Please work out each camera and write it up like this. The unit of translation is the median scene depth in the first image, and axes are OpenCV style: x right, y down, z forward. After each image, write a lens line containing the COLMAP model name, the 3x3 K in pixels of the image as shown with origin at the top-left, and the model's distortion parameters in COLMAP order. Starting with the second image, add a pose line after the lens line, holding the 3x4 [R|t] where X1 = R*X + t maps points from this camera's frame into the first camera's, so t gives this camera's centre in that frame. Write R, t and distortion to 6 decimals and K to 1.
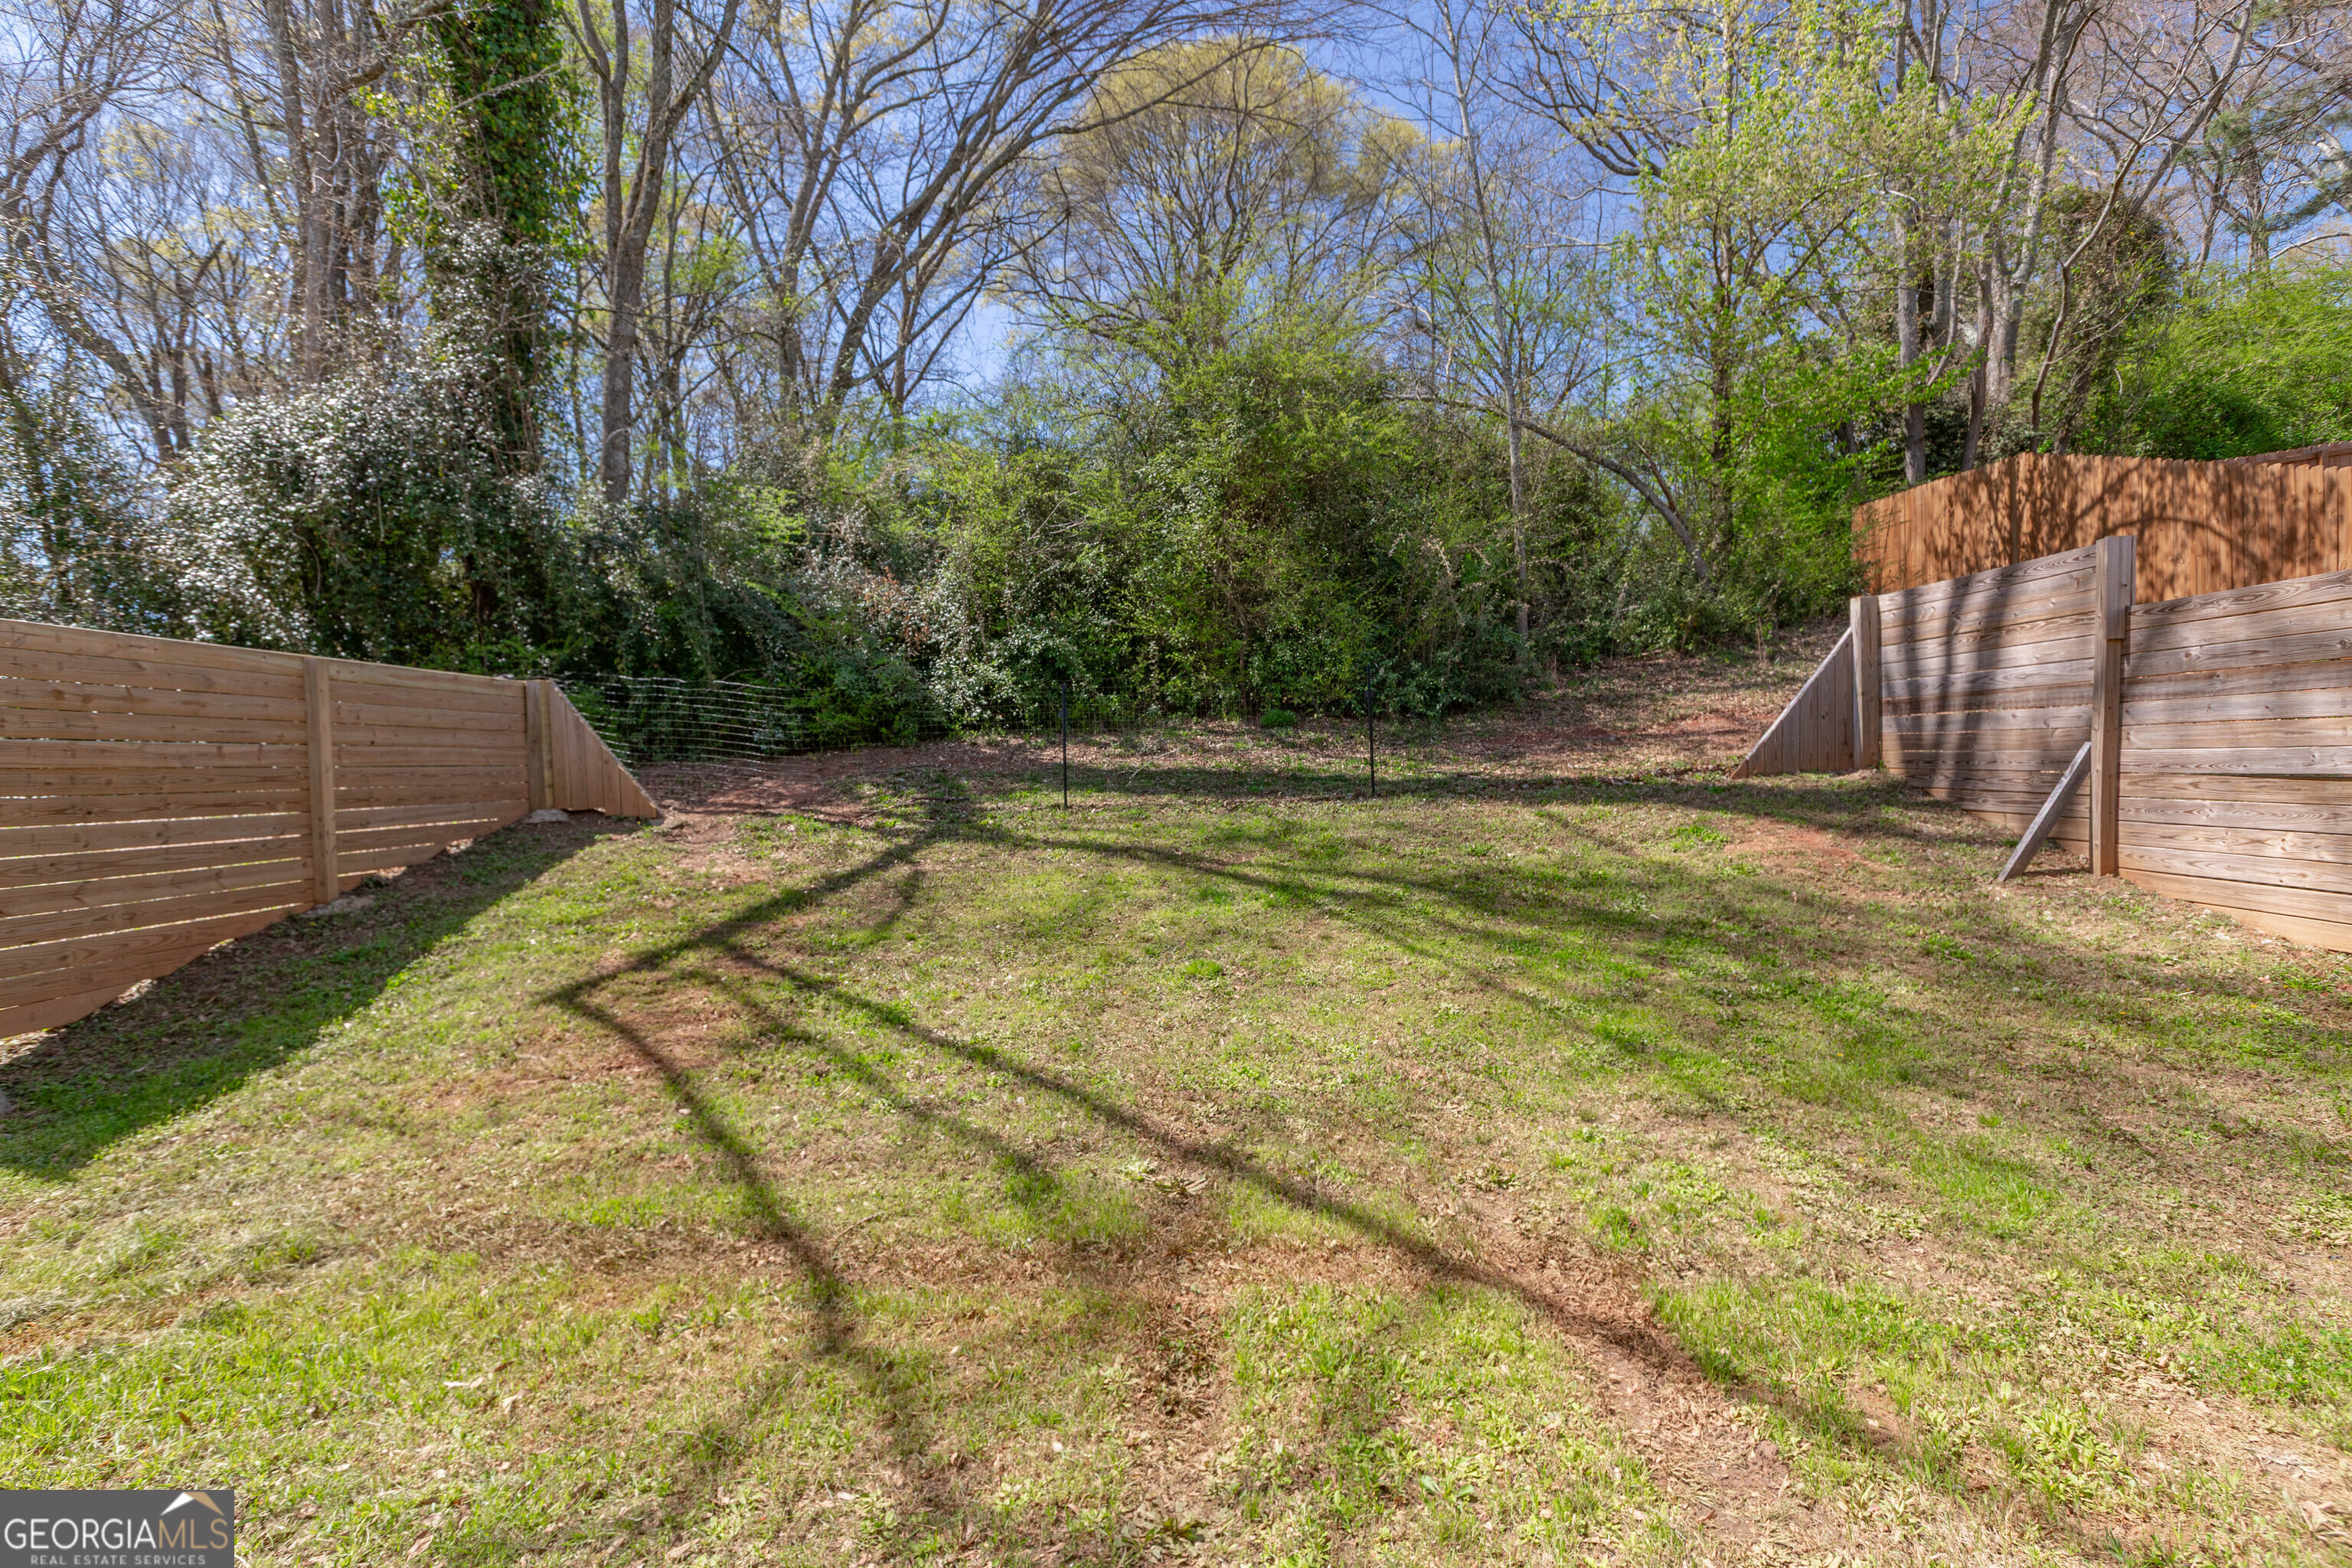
lens RADIAL K [[1079.5, 0, 1180.5], [0, 1079.5, 783.7], [0, 0, 1]] dist [0.005336, -0.000432]
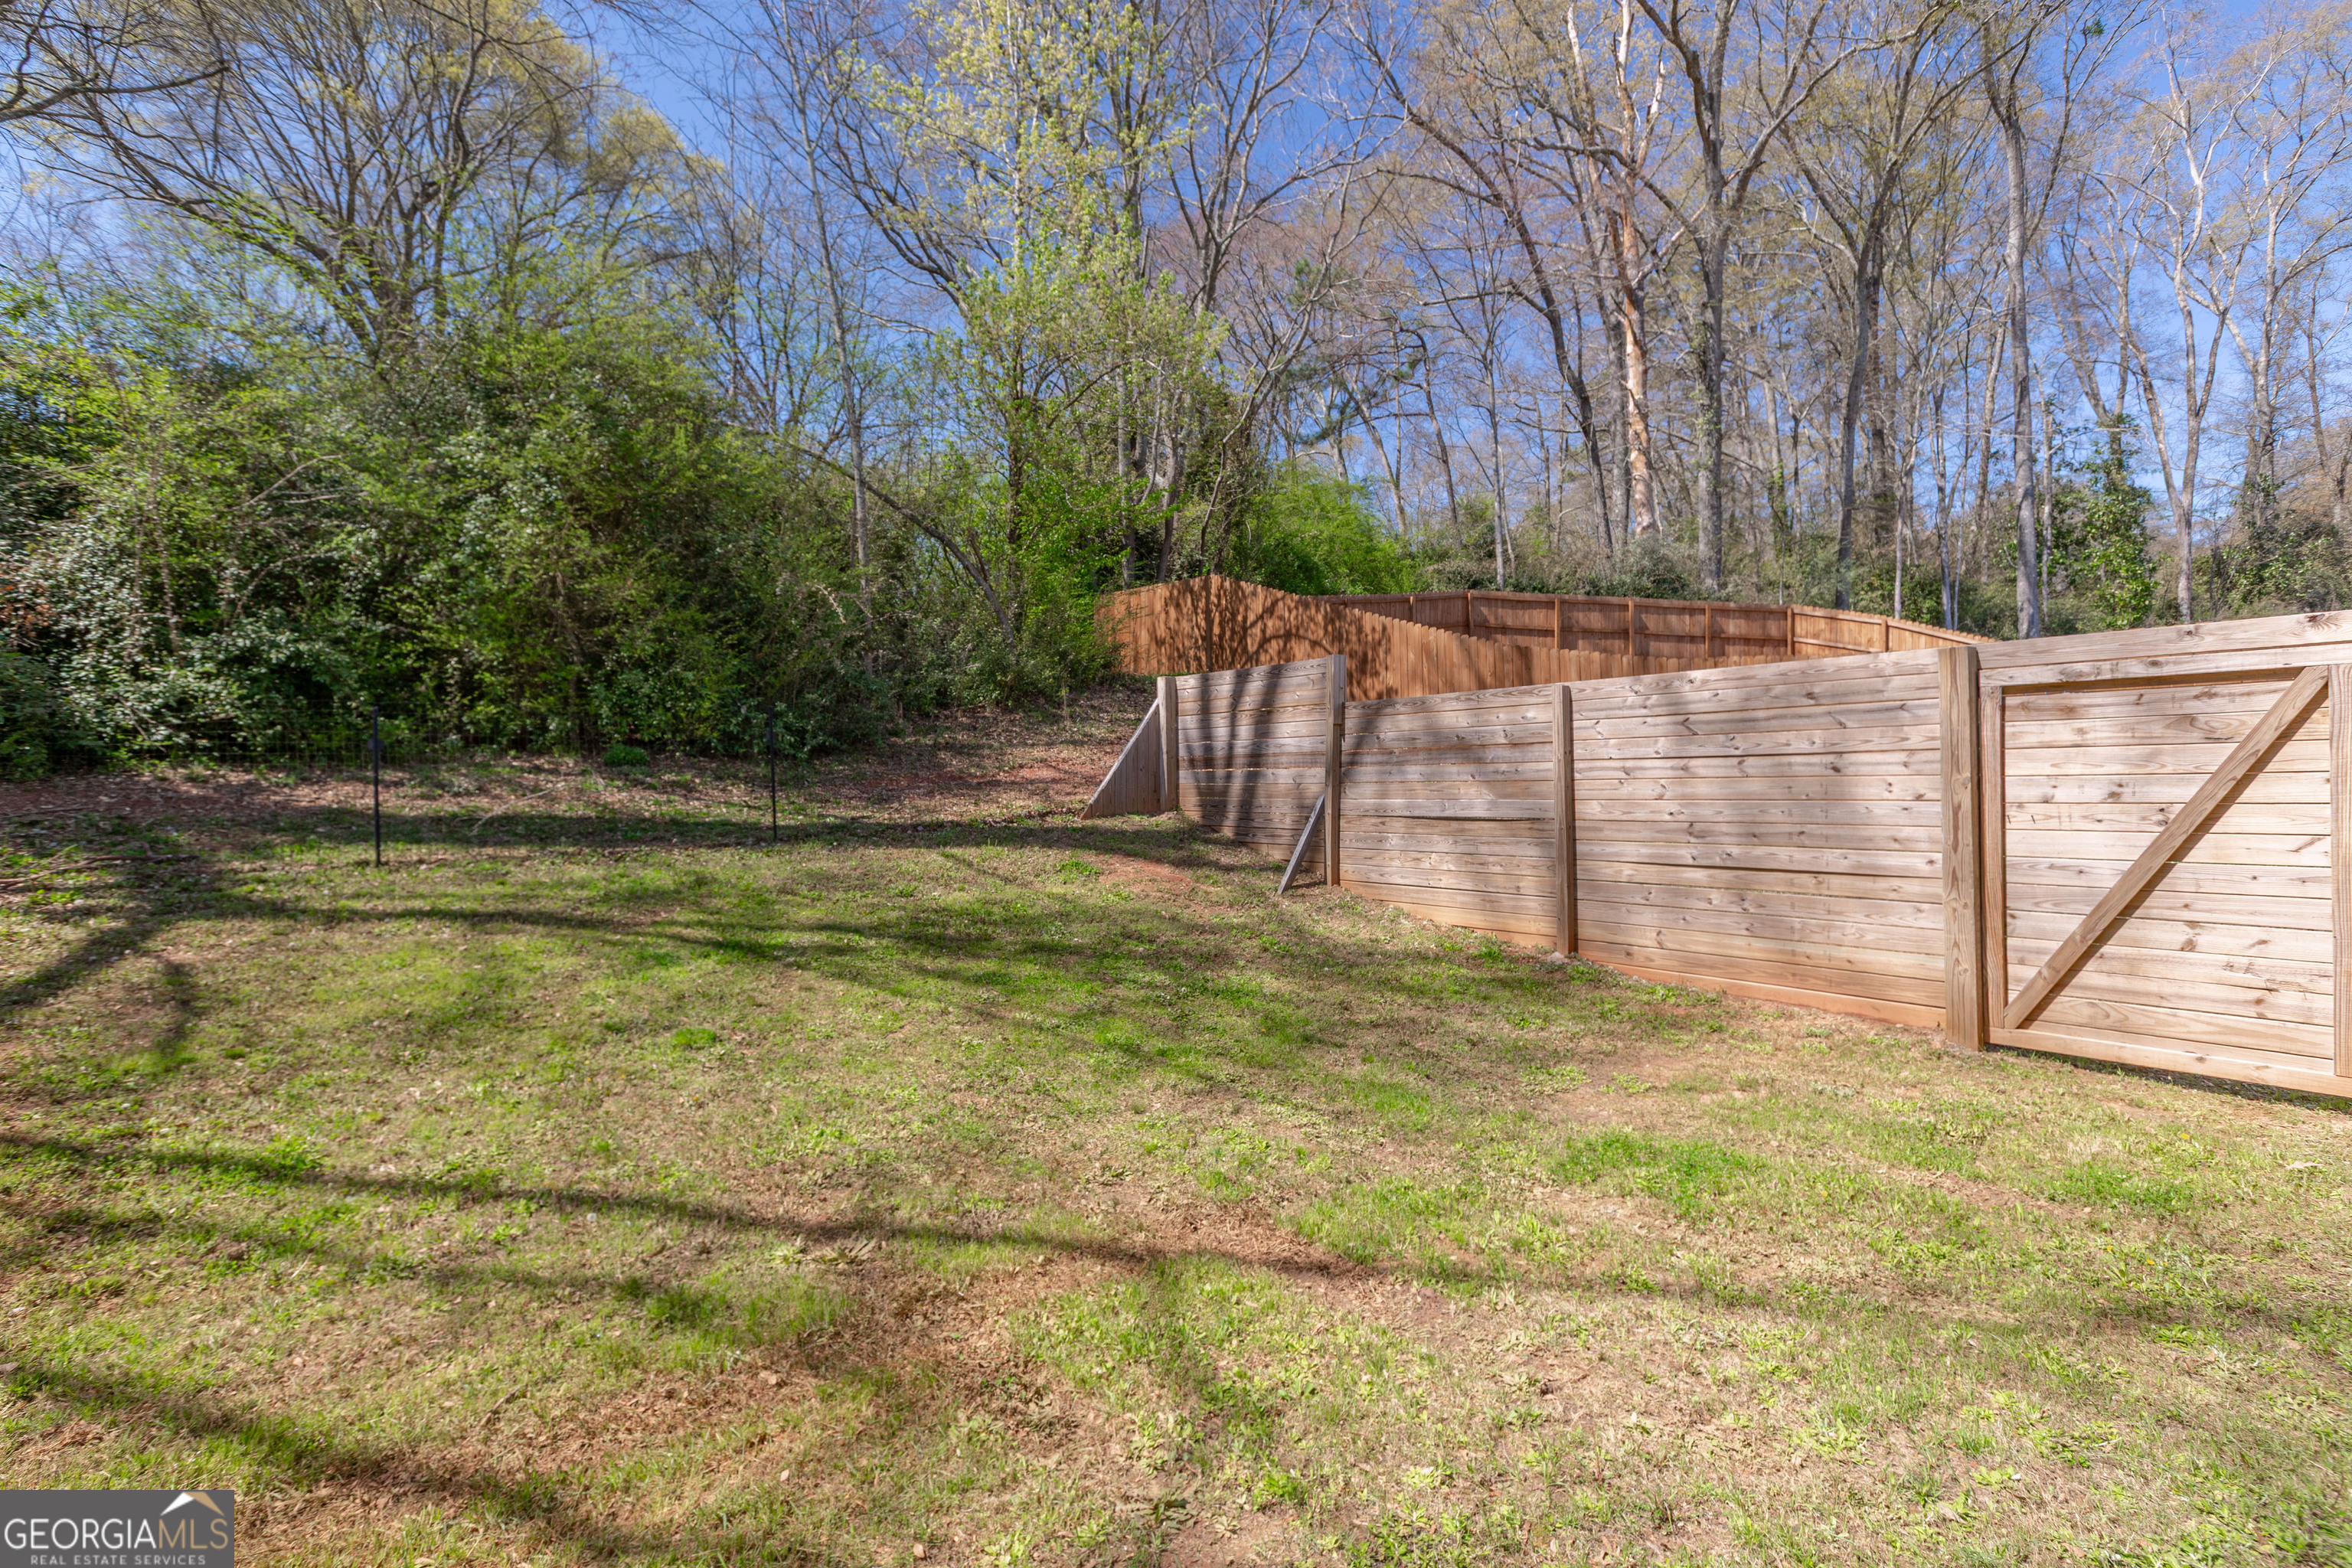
lens RADIAL K [[1079.5, 0, 1196.2], [0, 1079.5, 779.7], [0, 0, 1]] dist [0.005336, -0.000432]
pose [[0.750846, 0.015813, 0.660288, -0.188332], [0.009895, 0.999332, -0.035185, -0.006680], [-0.660404, 0.032952, 0.750188, 0.027270]]
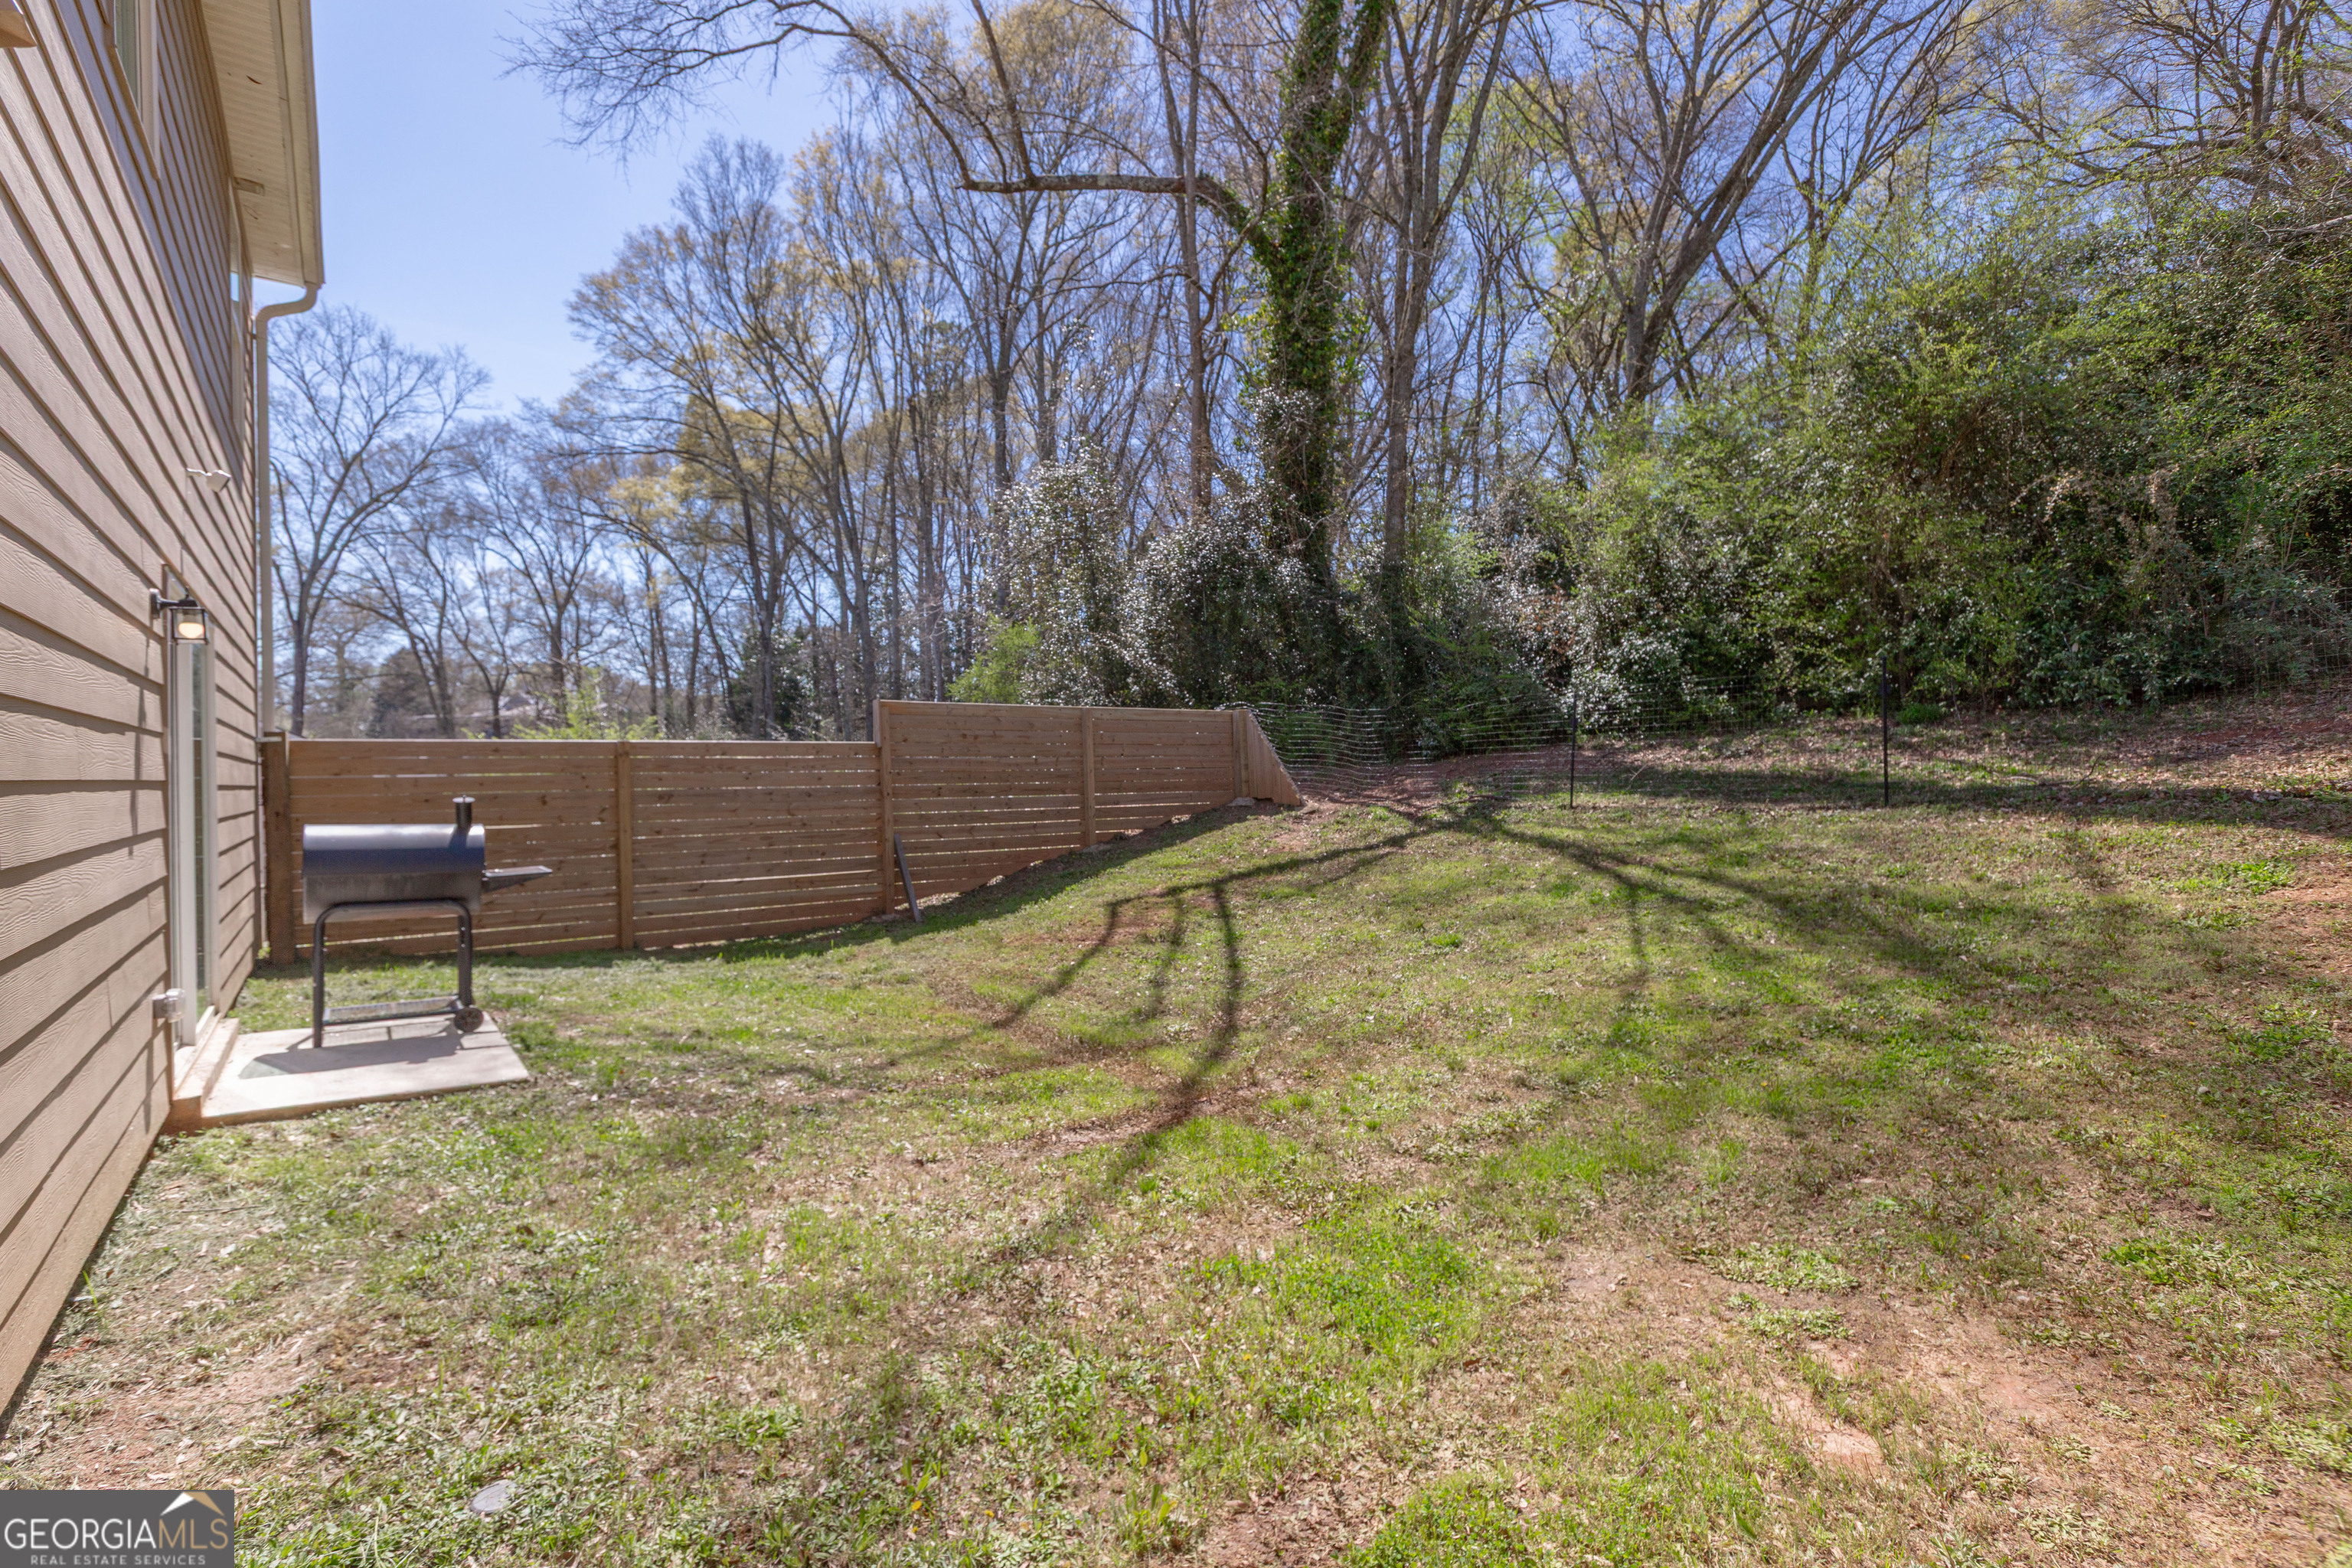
lens RADIAL K [[1105.5, 0, 1187.2], [0, 1105.5, 779.7], [0, 0, 1]] dist [-0.002037, 0.000010]
pose [[0.621229, 0.012452, -0.783530, 0.535891], [-0.010966, 0.999914, 0.007196, -0.010172], [0.783552, 0.004122, 0.621312, -0.004091]]
